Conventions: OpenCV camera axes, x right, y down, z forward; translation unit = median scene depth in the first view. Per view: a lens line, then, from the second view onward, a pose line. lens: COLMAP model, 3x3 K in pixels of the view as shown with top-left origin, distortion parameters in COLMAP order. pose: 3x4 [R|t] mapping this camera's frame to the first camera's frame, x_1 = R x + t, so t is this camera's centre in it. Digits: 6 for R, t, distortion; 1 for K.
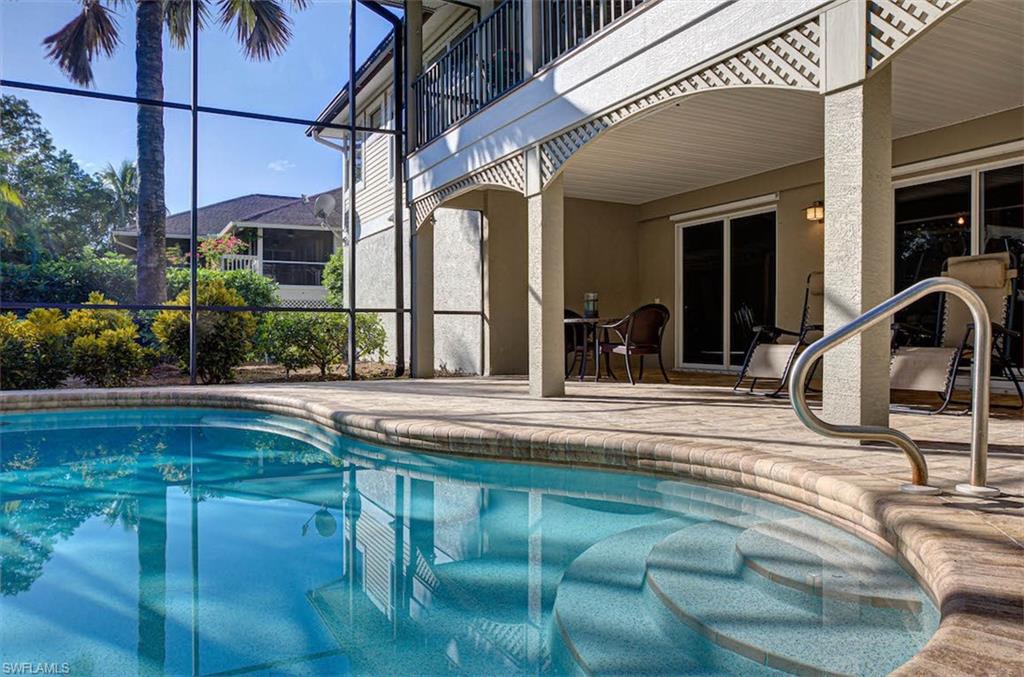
lens RADIAL K [[752.9, 0, 512.0], [0, 752.9, 338.5], [0, 0, 1]] dist [0.000175, 0.000071]
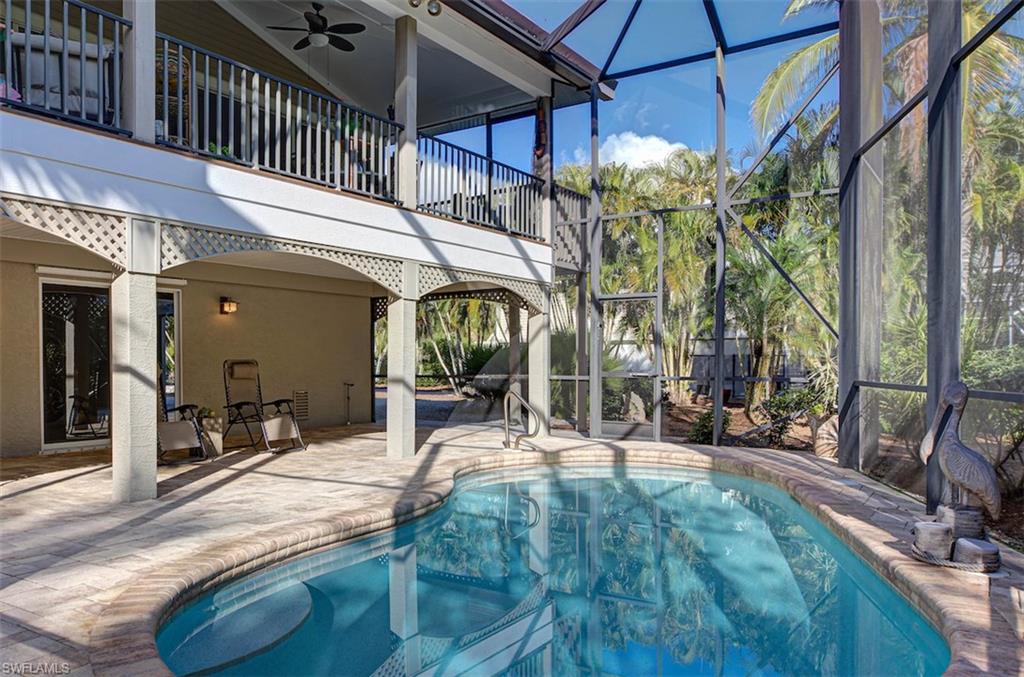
lens RADIAL K [[752.9, 0, 512.0], [0, 752.9, 338.5], [0, 0, 1]] dist [0.000175, 0.000071]
pose [[-0.495727, 0.025156, 0.868114, -1.066578], [0.000753, 0.999592, -0.028536, -0.087872], [-0.868478, -0.013493, -0.495544, 1.158232]]
